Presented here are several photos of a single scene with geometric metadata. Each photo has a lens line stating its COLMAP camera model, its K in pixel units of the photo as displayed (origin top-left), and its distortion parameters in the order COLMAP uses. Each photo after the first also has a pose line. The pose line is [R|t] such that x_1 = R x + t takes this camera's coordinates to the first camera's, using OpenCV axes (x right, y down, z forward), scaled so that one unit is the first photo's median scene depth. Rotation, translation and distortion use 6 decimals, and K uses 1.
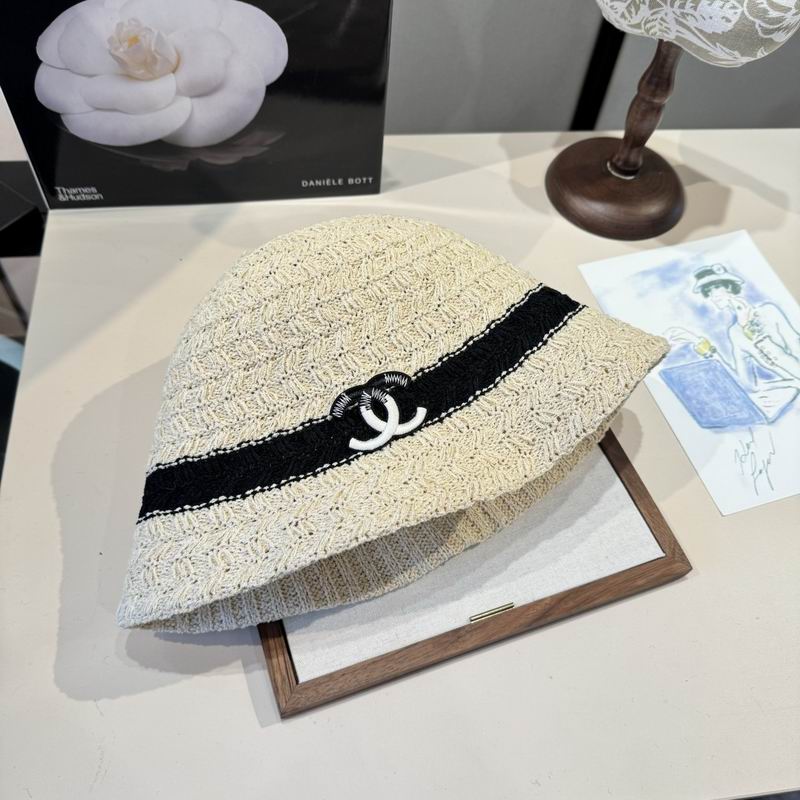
lens RADIAL K [[827.4, 0, 397.9], [0, 827.4, 406.3], [0, 0, 1]] dist [-0.039061, 0.041687]
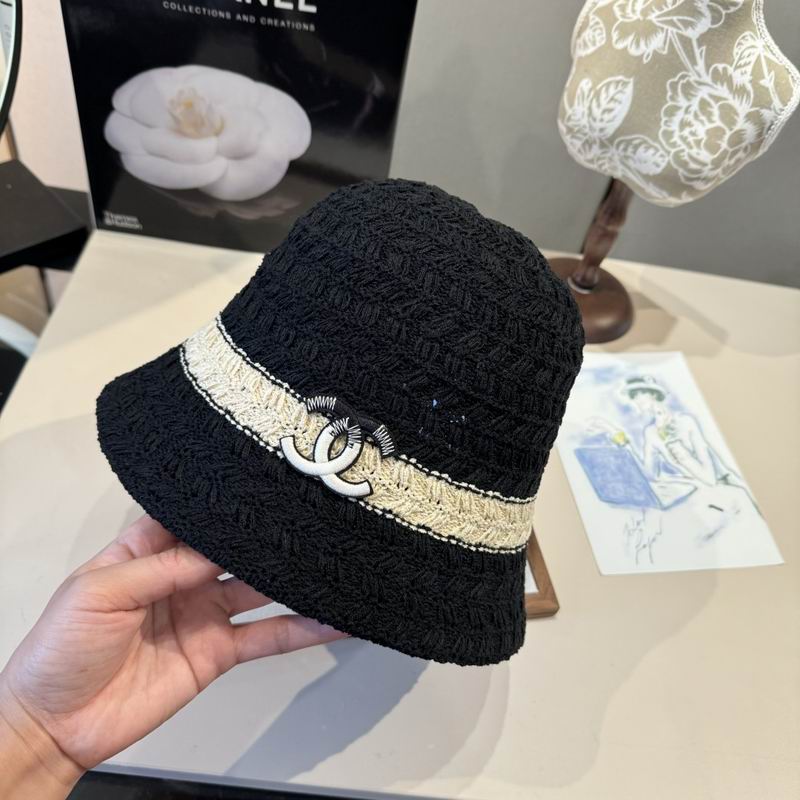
lens RADIAL K [[831.5, 0, 400.0], [0, 831.5, 400.0], [0, 0, 1]] dist [0.045519, -0.147421]
pose [[0.982563, 0.178906, -0.050616, 0.122165], [-0.184848, 0.969265, -0.162349, 0.121681], [0.020016, 0.168874, 0.985434, -0.153963]]
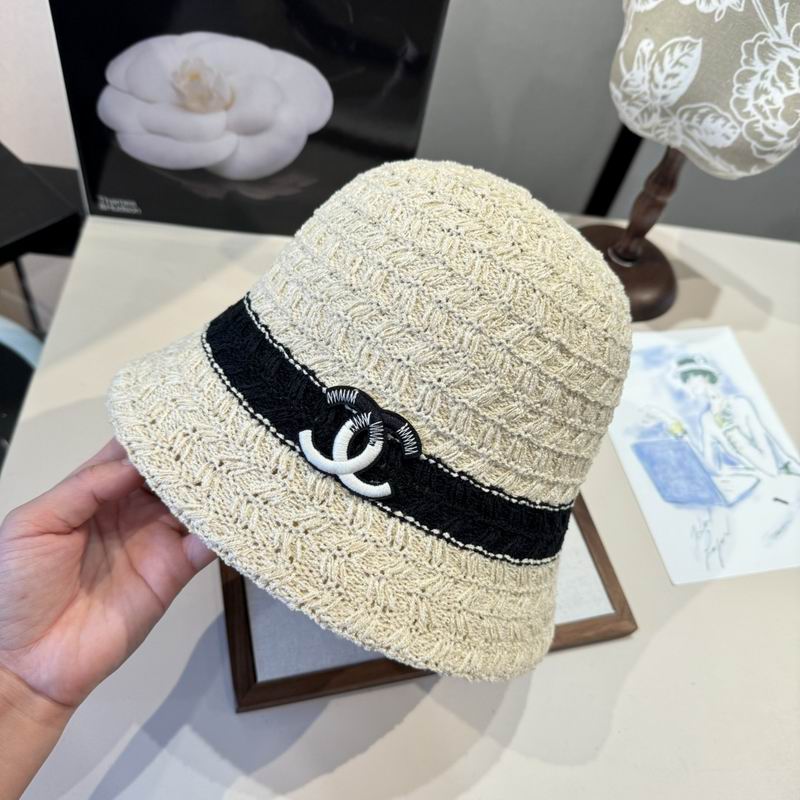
lens RADIAL K [[833.4, 0, 404.0], [0, 833.4, 399.2], [0, 0, 1]] dist [-0.013625, -0.003584]
pose [[0.989952, 0.140777, 0.013323, 0.001179], [-0.139315, 0.987117, -0.078685, 0.025712], [-0.024228, 0.076039, 0.996810, -0.073305]]
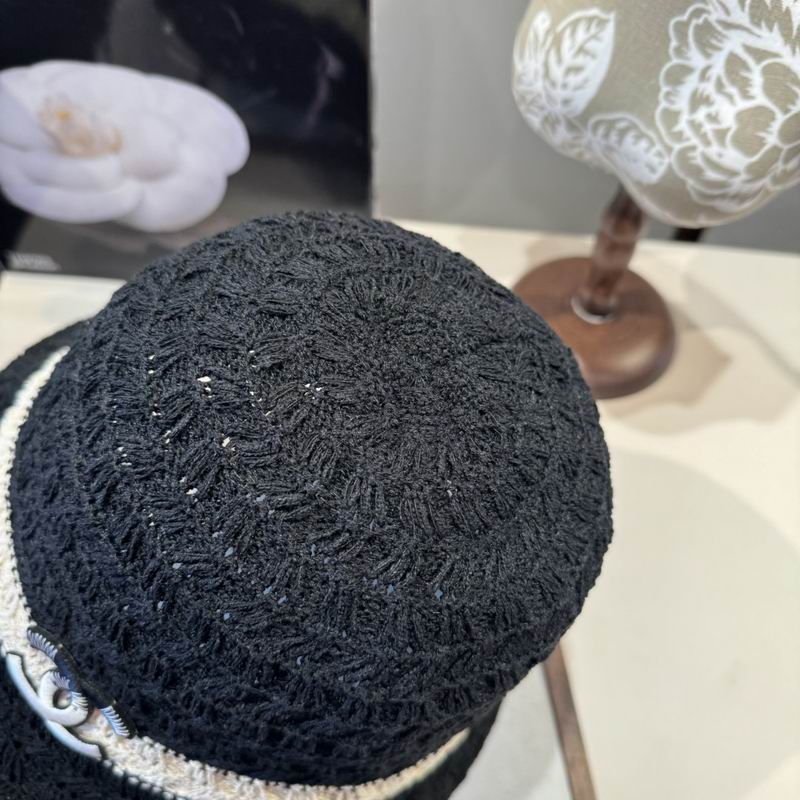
lens RADIAL K [[826.2, 0, 404.1], [0, 826.2, 393.2], [0, 0, 1]] dist [0.000322, -0.054524]
pose [[0.938576, 0.254593, -0.232932, 0.343696], [-0.254525, 0.966573, 0.030875, -0.207314], [0.233006, 0.030308, 0.972003, 0.215495]]
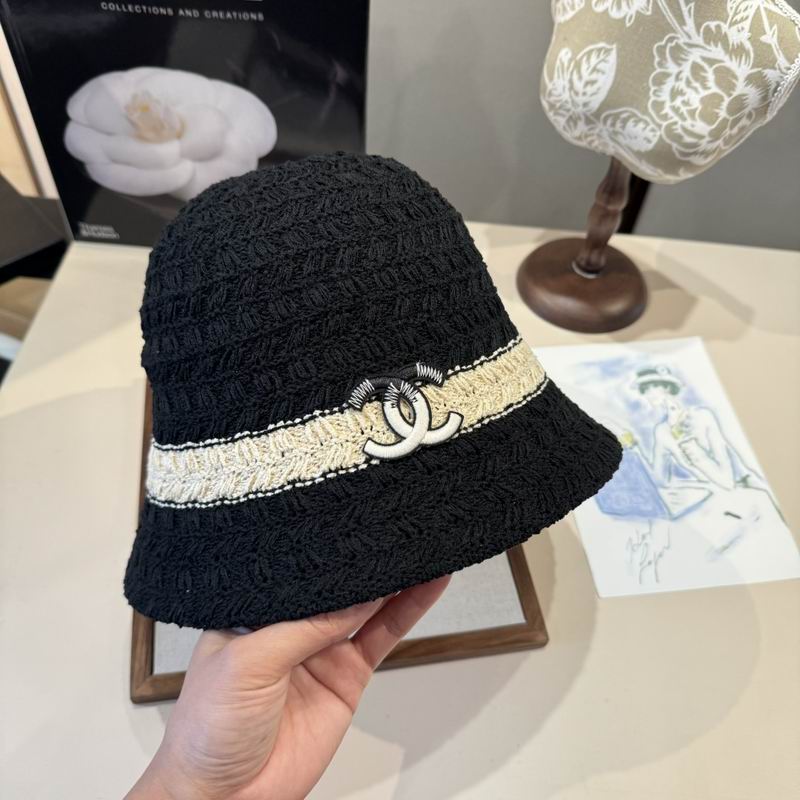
lens RADIAL K [[826.2, 0, 404.1], [0, 826.2, 393.2], [0, 0, 1]] dist [0.000322, -0.054524]
pose [[0.981930, 0.137808, -0.129703, 0.222926], [-0.151677, 0.982953, -0.103907, 0.022575], [0.113172, 0.121702, 0.986094, -0.073265]]
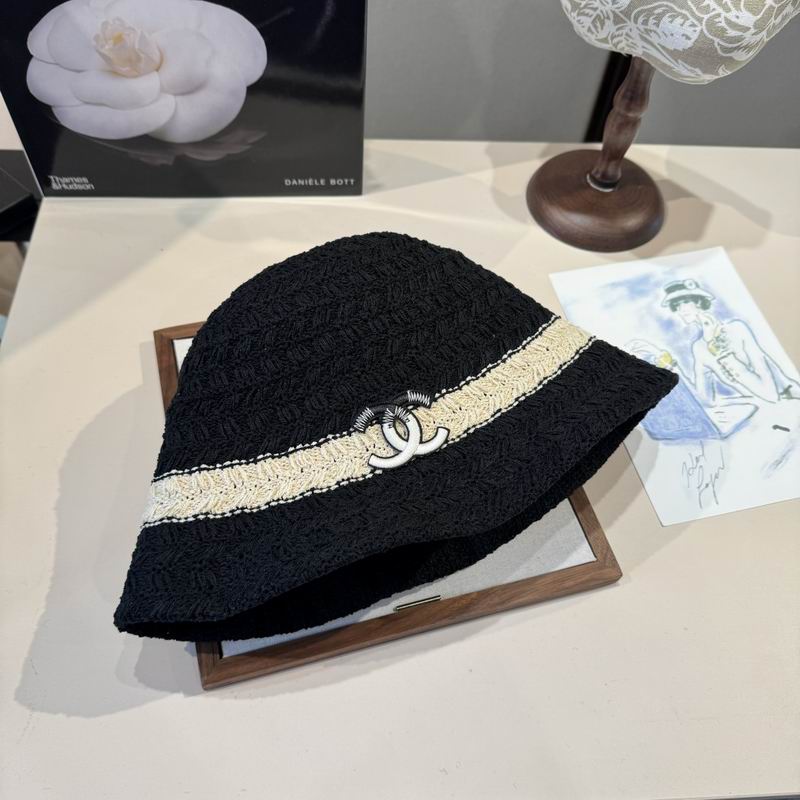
lens RADIAL K [[827.4, 0, 397.9], [0, 827.4, 406.3], [0, 0, 1]] dist [-0.039061, 0.041687]
pose [[0.996972, 0.056373, -0.053559, 0.102895], [-0.056851, 0.998355, -0.007435, 0.010808], [0.053052, 0.010457, 0.998537, -0.024216]]
